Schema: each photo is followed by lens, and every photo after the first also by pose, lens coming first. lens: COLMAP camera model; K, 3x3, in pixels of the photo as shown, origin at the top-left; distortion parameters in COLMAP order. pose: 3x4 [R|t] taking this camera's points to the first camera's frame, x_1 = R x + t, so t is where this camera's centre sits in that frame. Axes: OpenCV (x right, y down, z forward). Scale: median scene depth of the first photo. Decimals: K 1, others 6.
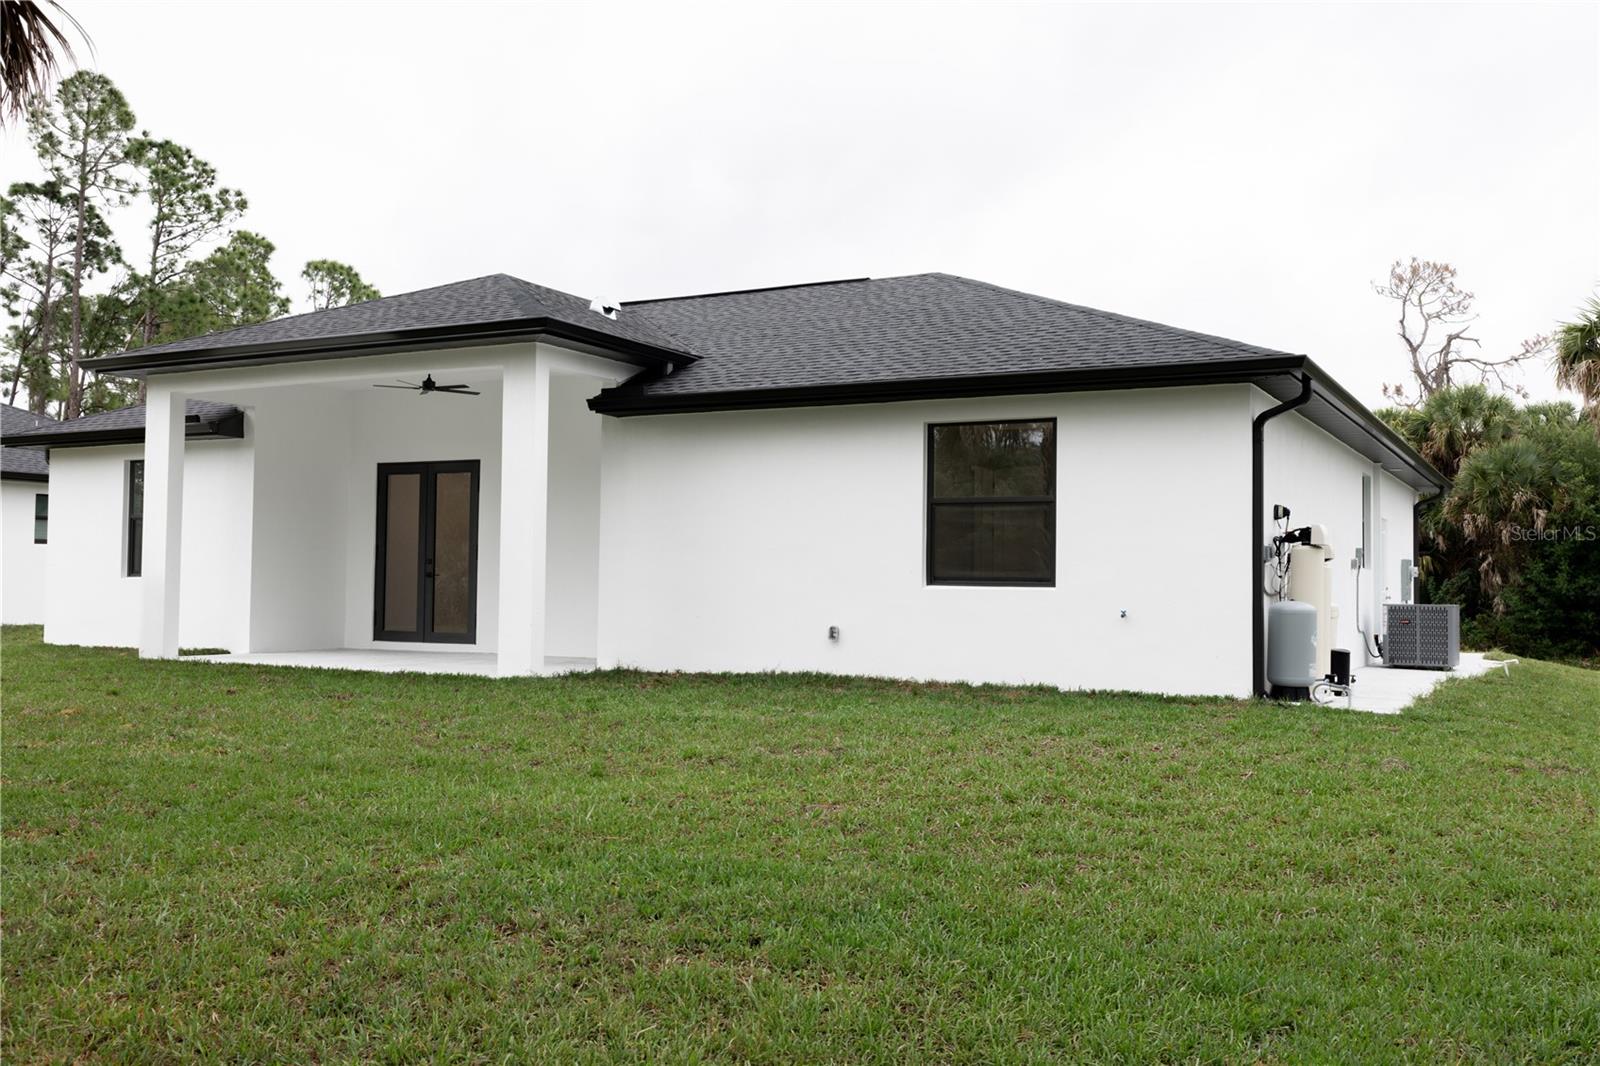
lens RADIAL K [[1543.6, 0, 800.0], [0, 1543.6, 533.0], [0, 0, 1]] dist [0.301715, -0.000776]
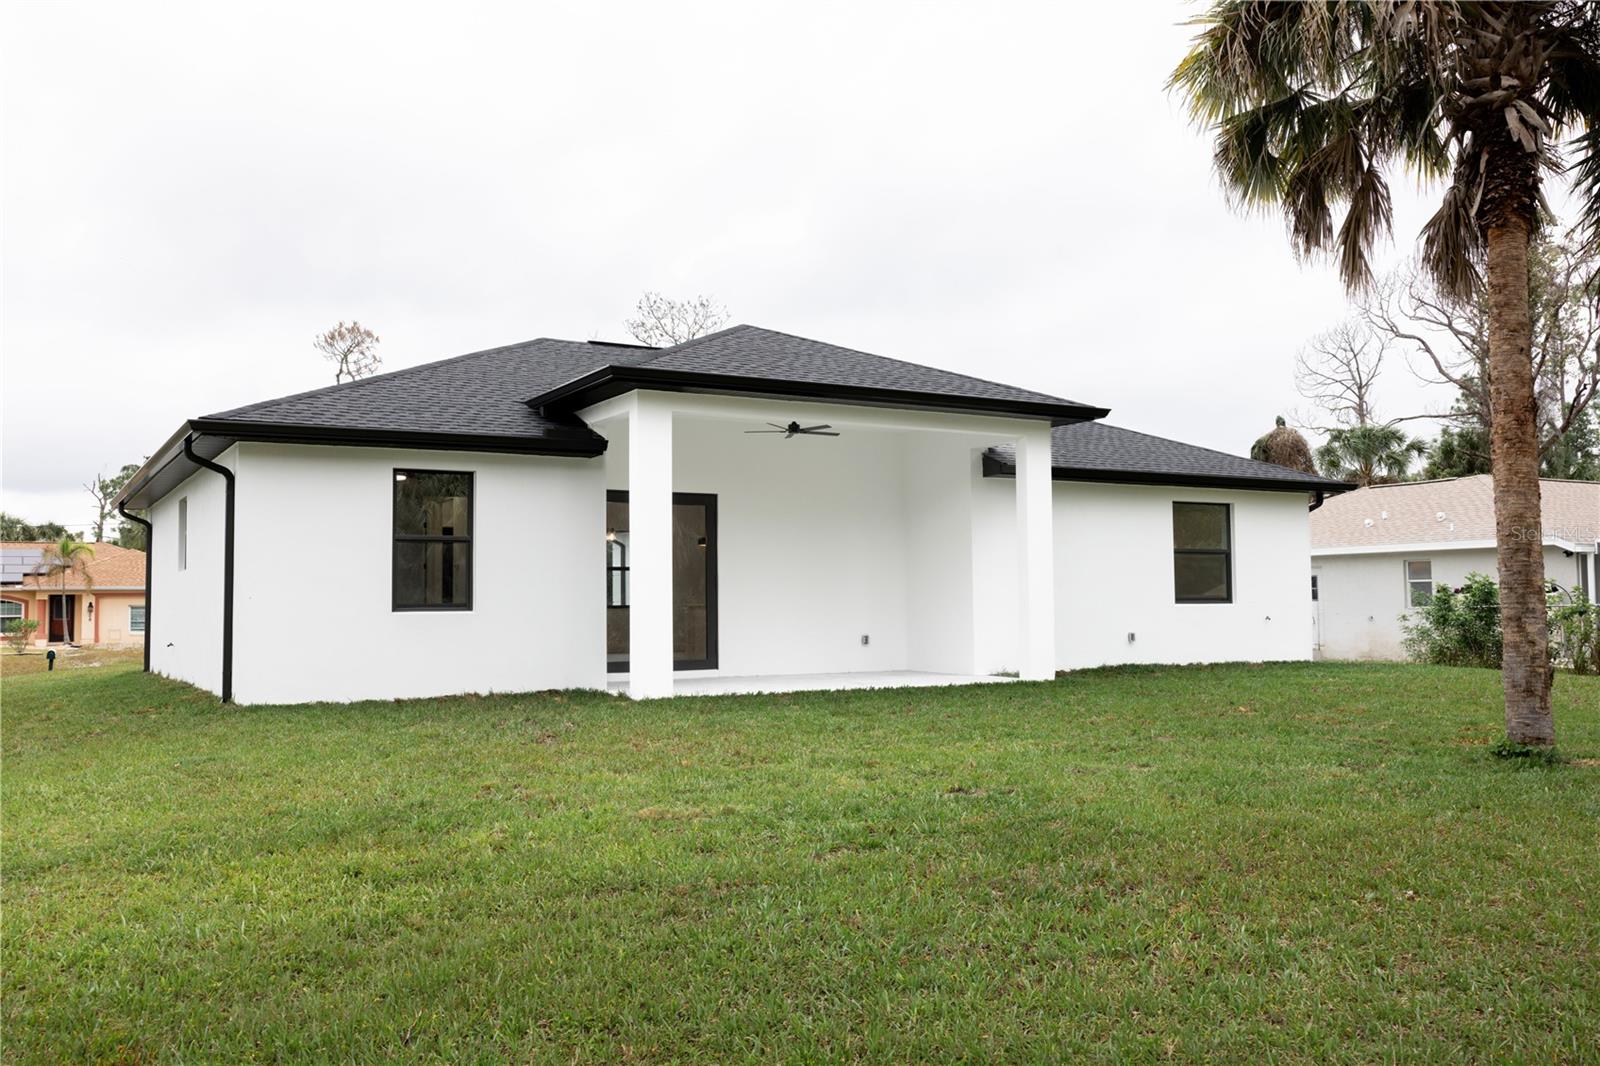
lens RADIAL K [[1144.9, 0, 800.0], [0, 1144.9, 533.0], [0, 0, 1]] dist [0.254669, -0.000022]
pose [[0.491716, 0.038500, 0.869904, -1.146818], [-0.011885, 0.999226, -0.037506, 0.011248], [-0.870674, 0.008104, 0.491793, 0.738039]]
